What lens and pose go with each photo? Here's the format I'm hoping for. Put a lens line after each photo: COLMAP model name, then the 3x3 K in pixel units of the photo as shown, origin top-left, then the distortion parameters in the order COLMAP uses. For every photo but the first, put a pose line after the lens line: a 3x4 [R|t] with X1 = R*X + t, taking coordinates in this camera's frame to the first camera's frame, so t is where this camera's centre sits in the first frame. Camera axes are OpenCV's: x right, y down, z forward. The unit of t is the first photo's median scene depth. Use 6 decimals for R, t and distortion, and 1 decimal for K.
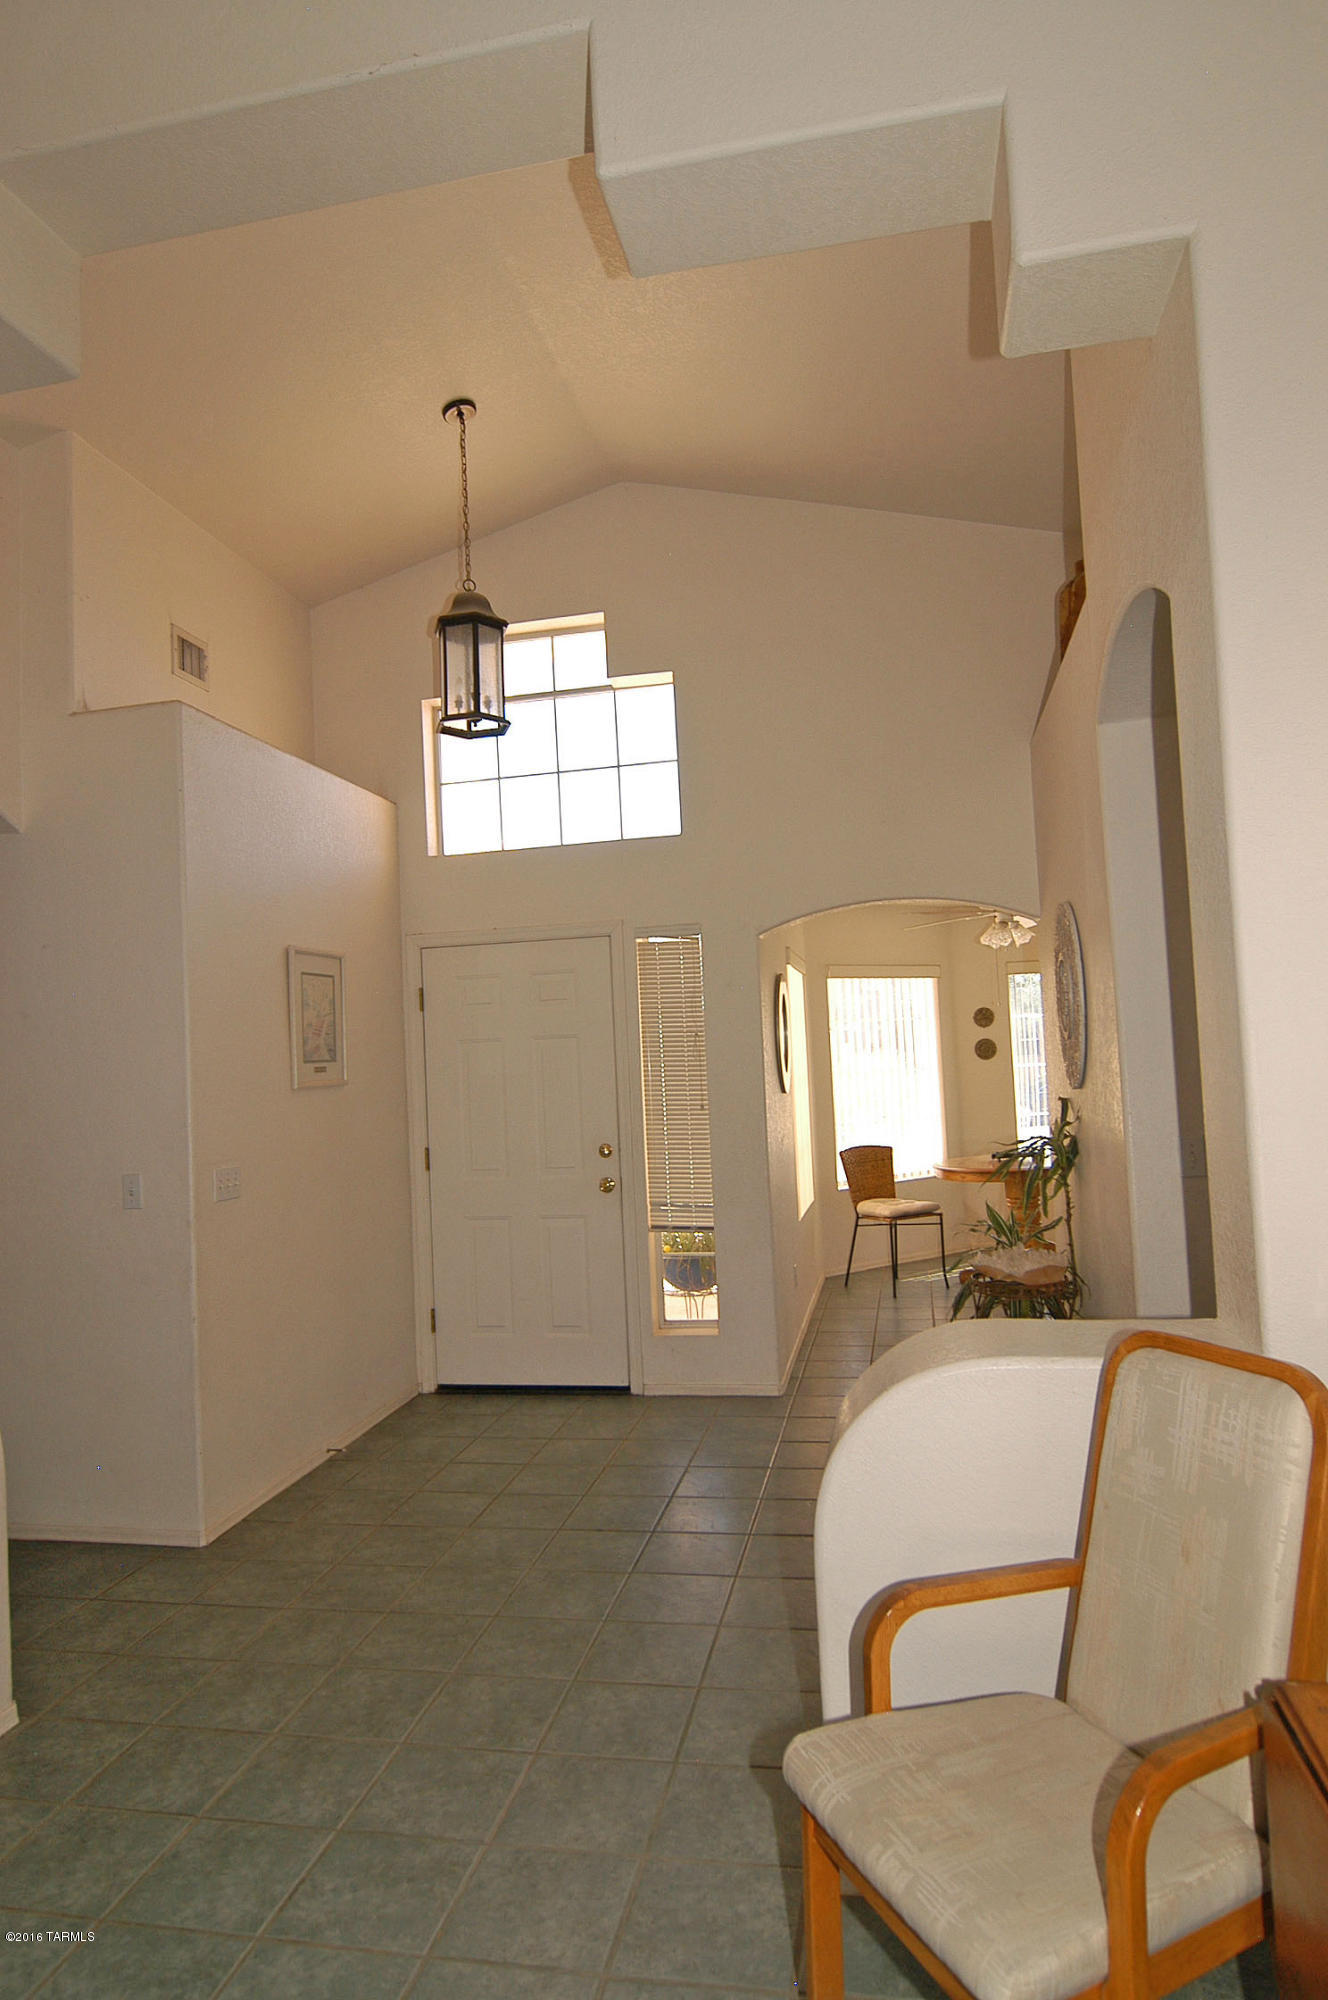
lens RADIAL K [[1207.6, 0, 664.0], [0, 1207.6, 1000.0], [0, 0, 1]] dist [-0.020179, -0.000434]
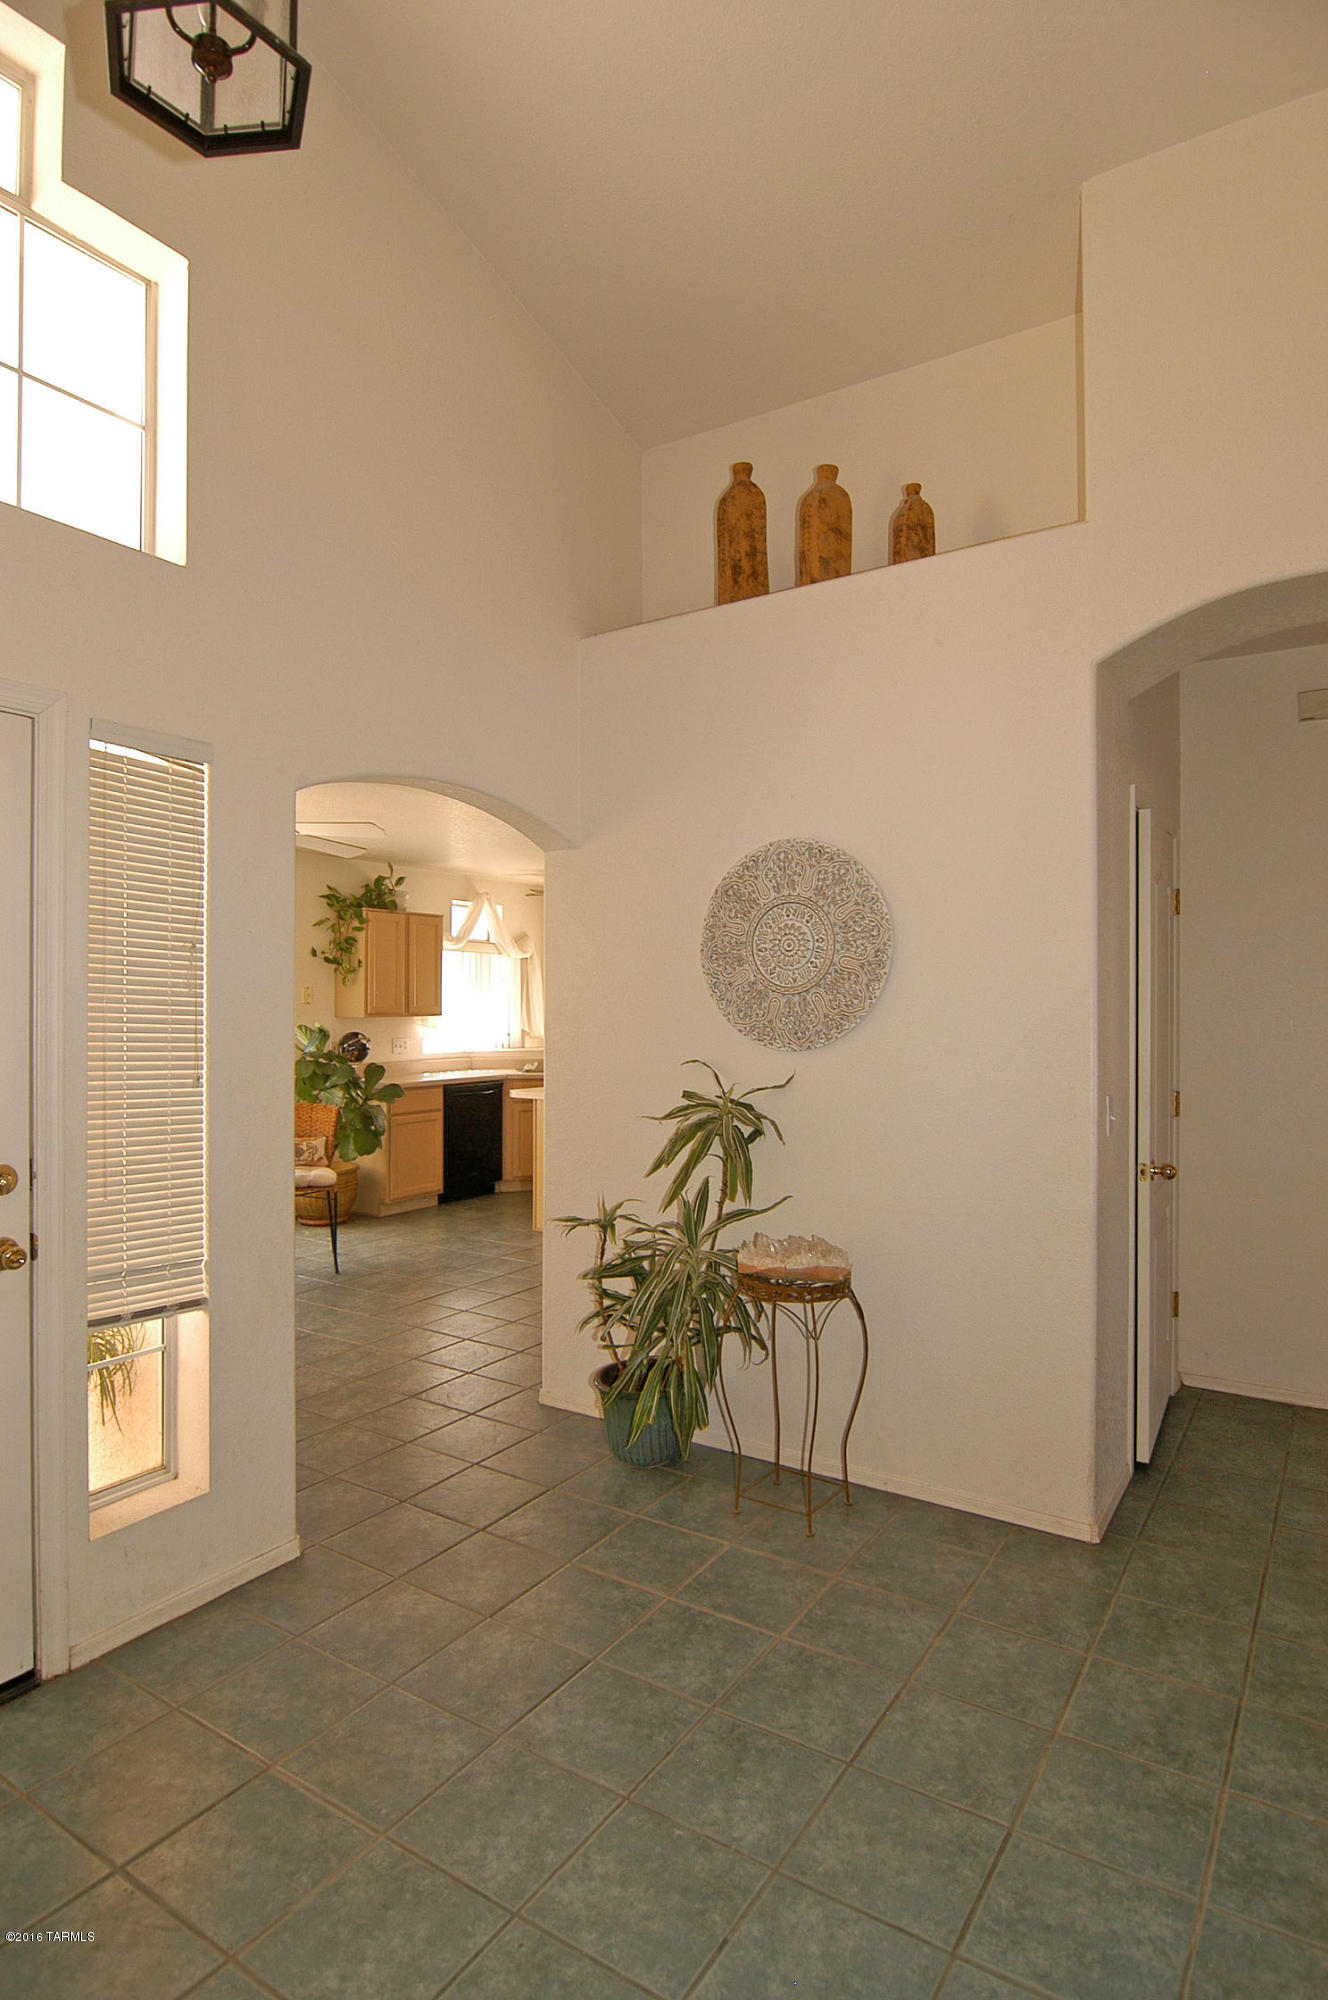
lens RADIAL K [[1069.6, 0, 666.7], [0, 1069.6, 1007.7], [0, 0, 1]] dist [-0.010511, -0.010646]
pose [[0.362927, 0.048699, 0.930544, -0.335258], [-0.073671, 0.997007, -0.023445, 0.050956], [-0.928901, -0.060045, 0.365429, 0.623952]]
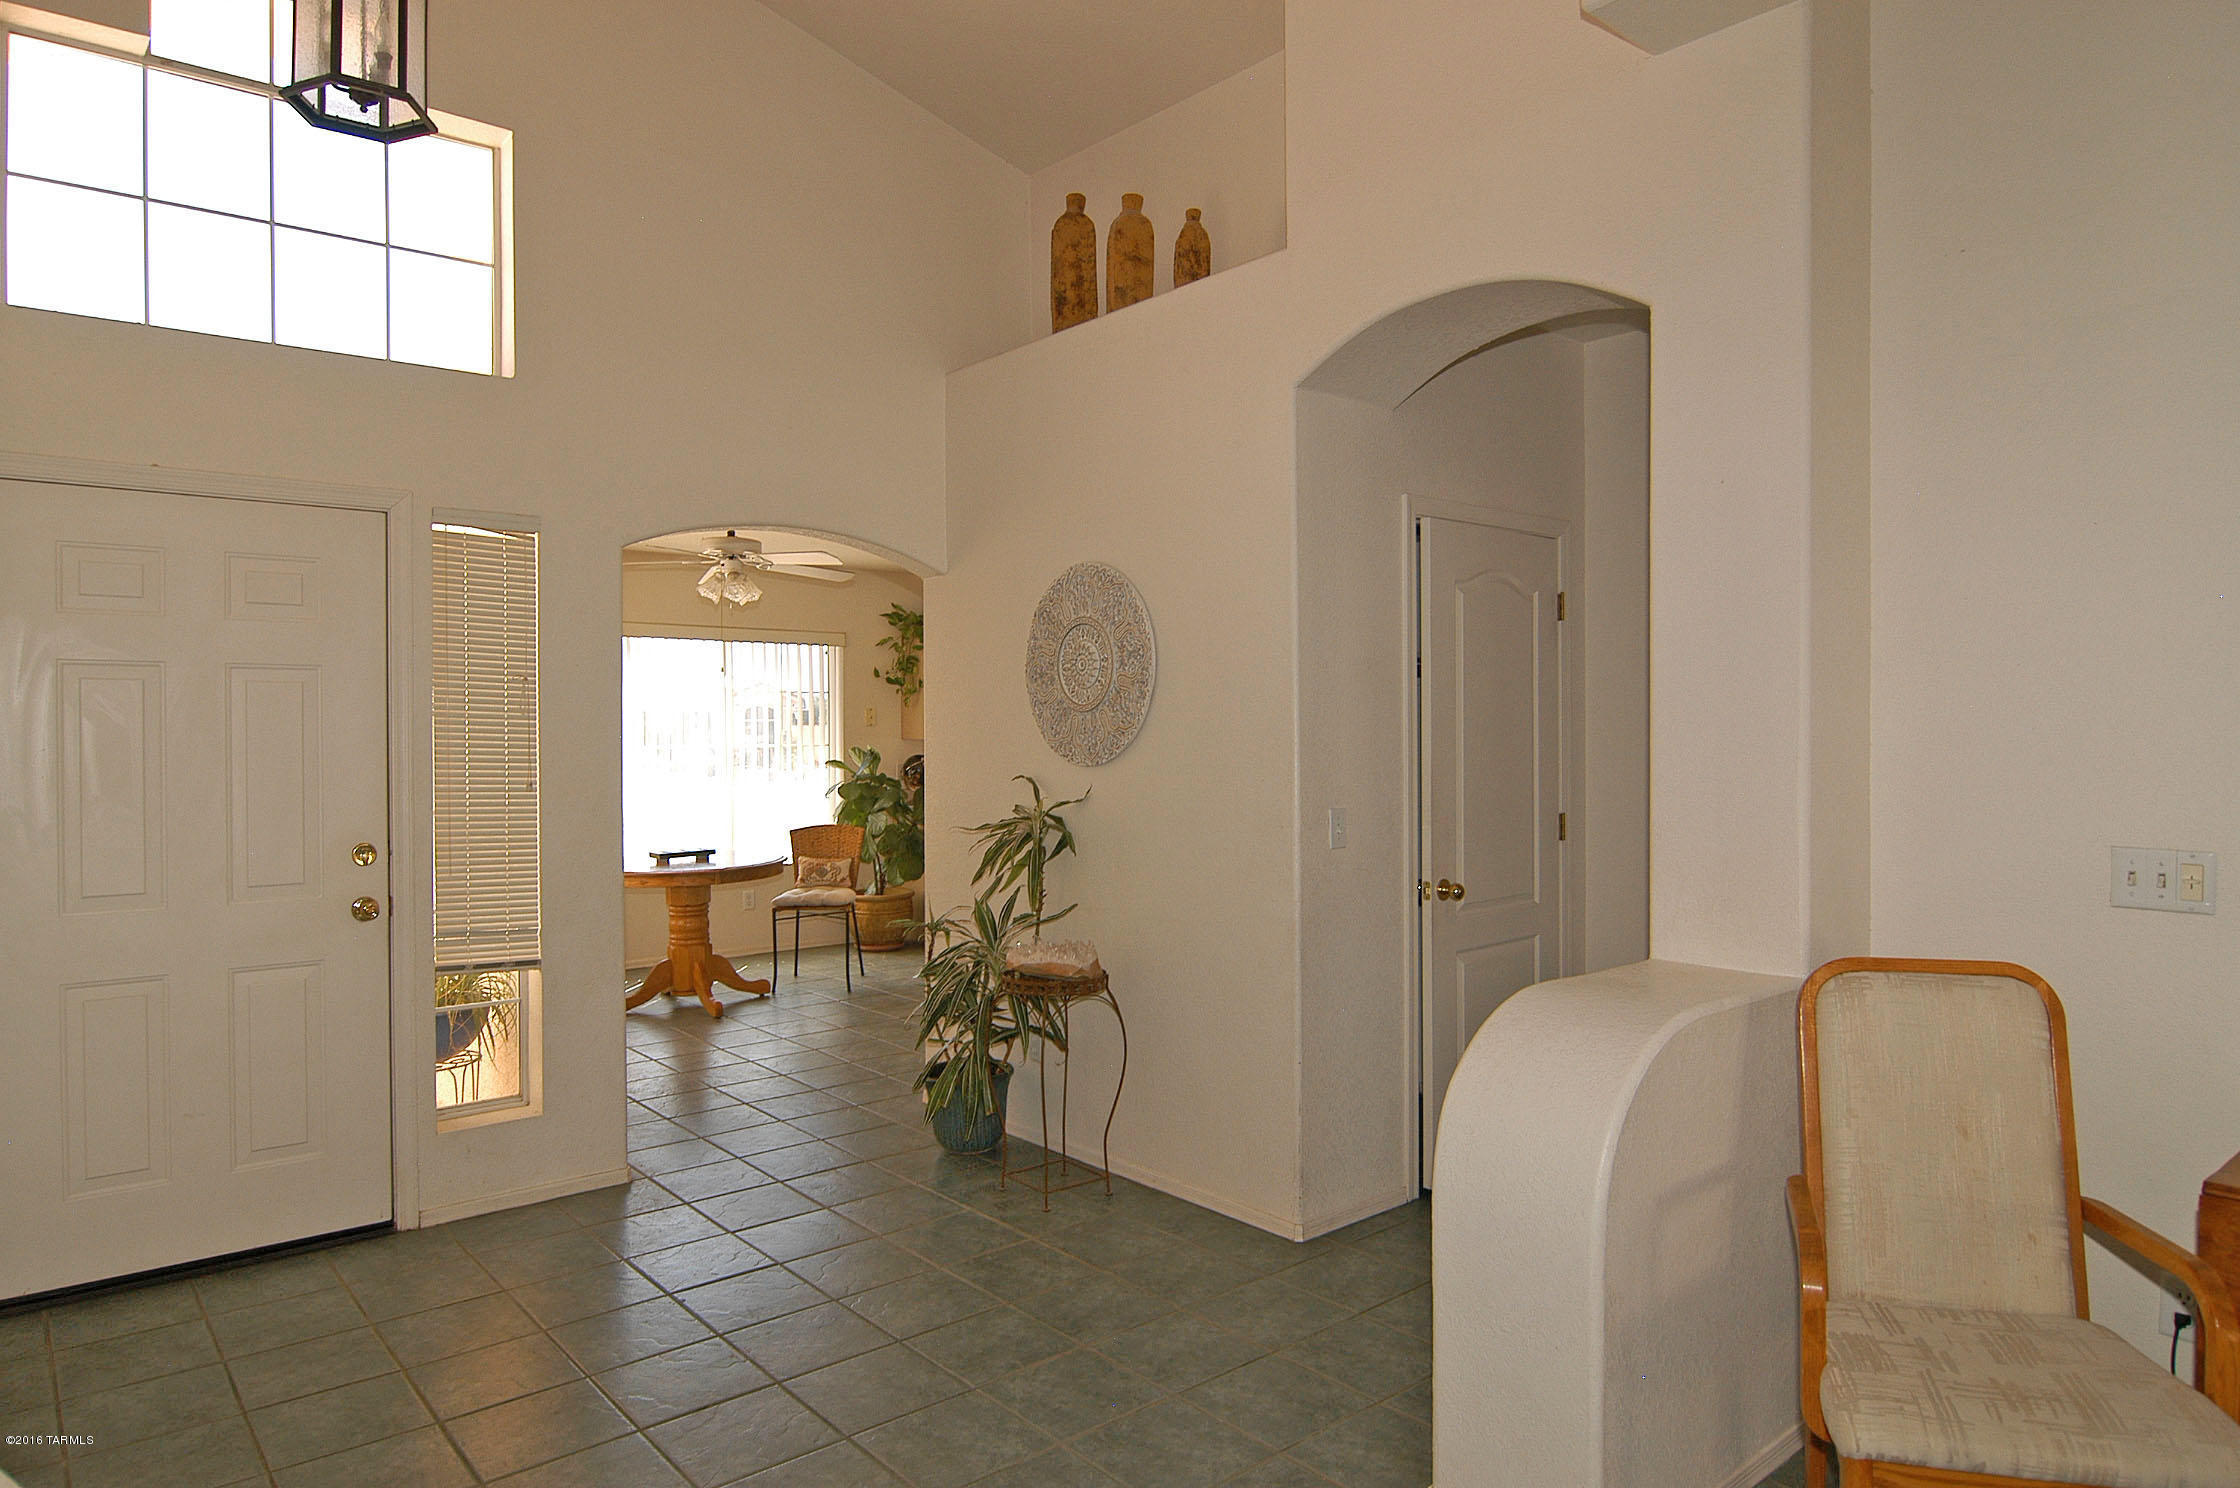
lens RADIAL K [[1352.5, 0, 1160.1], [0, 1352.5, 741.5], [0, 0, 1]] dist [-0.020179, -0.000434]
pose [[0.602130, 0.038718, 0.797459, -0.356549], [-0.070437, 0.997505, 0.004754, 0.034445], [-0.795285, -0.059033, 0.603354, 0.258297]]
